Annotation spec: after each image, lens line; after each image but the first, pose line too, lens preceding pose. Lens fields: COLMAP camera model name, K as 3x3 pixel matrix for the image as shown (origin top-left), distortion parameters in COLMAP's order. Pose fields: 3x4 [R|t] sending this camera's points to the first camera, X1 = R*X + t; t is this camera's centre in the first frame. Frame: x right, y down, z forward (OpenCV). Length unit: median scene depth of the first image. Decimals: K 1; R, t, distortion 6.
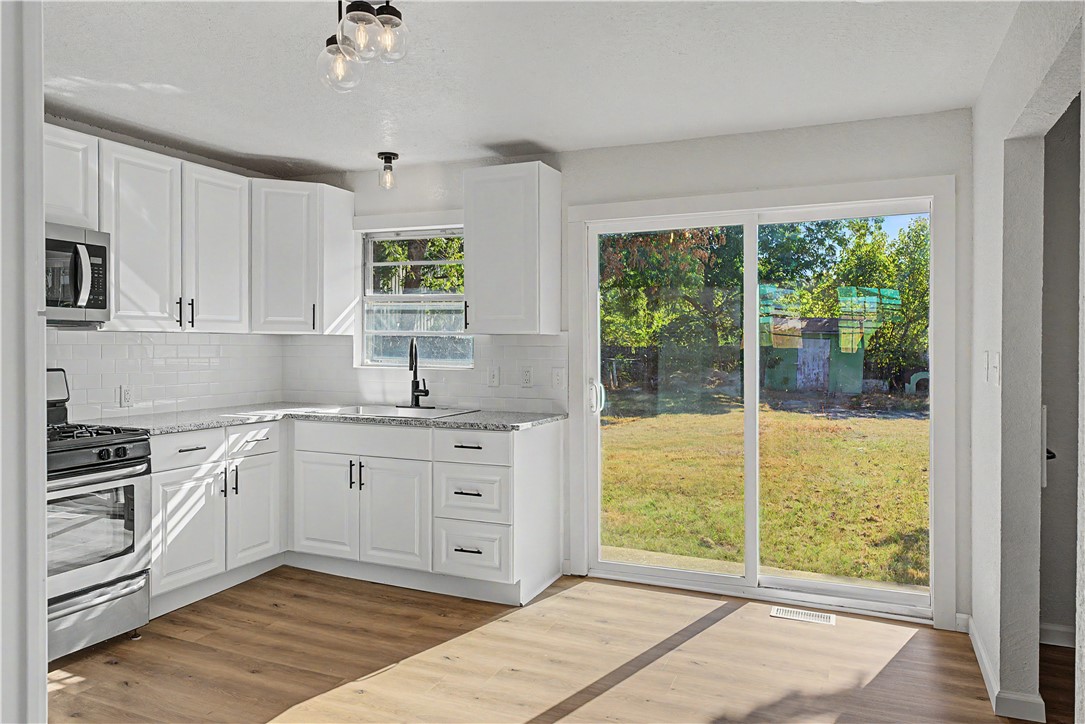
lens RADIAL K [[758.7, 0, 538.3], [0, 758.7, 356.6], [0, 0, 1]] dist [0.002898, 0.000785]
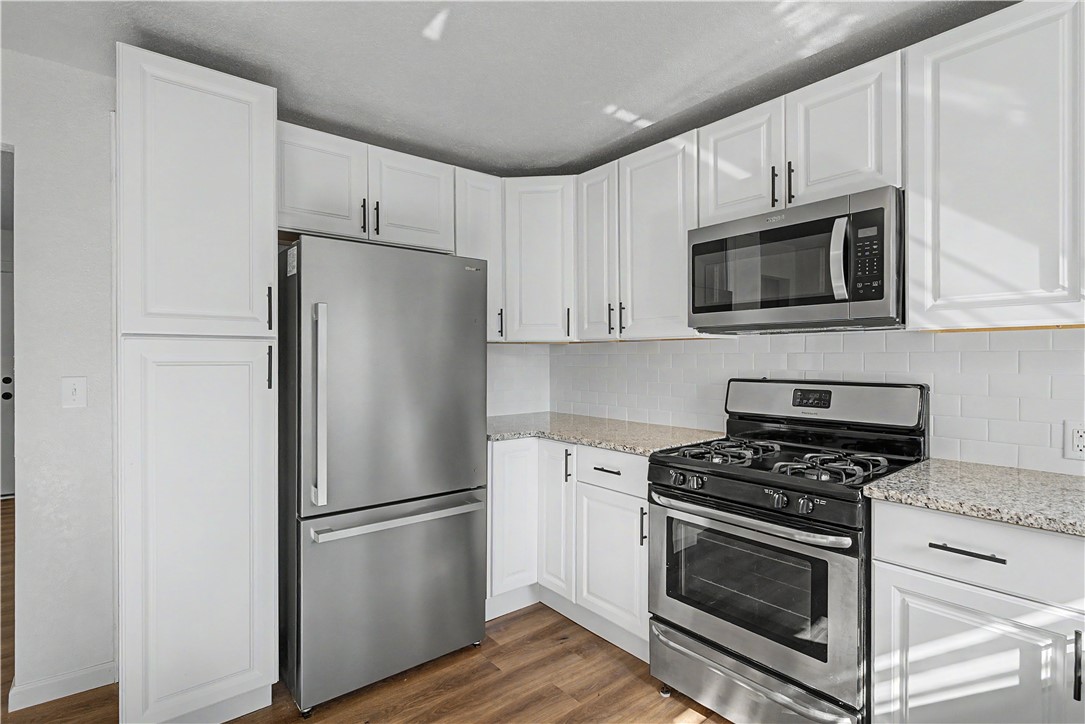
lens RADIAL K [[541.9, 0, 540.1], [0, 541.9, 360.4], [0, 0, 1]] dist [0.024738, 0.001113]
pose [[-0.459153, 0.003787, -0.888349, 0.007957], [-0.012298, 0.999868, 0.010618, -0.009068], [0.888272, 0.015801, -0.459046, 0.949342]]
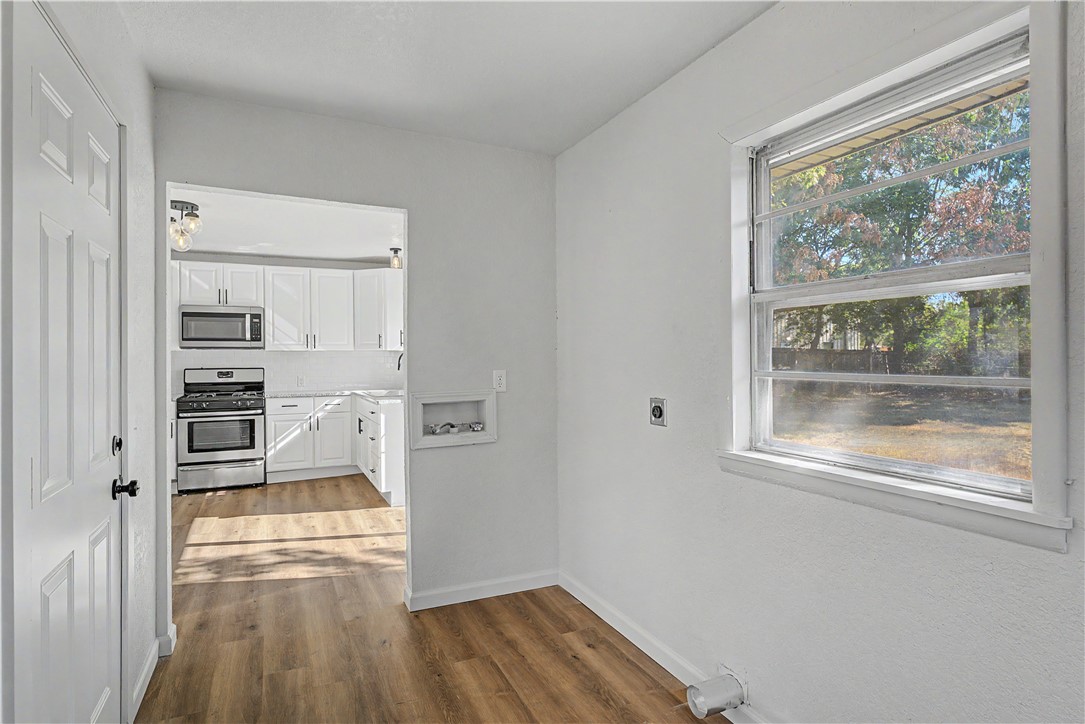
lens RADIAL K [[598.6, 0, 543.6], [0, 598.6, 359.4], [0, 0, 1]] dist [0.003484, 0.000354]
pose [[0.743193, -0.005169, -0.669057, 1.243019], [-0.002261, 0.999945, -0.010236, 0.007720], [0.669073, 0.009120, 0.743141, 0.237194]]
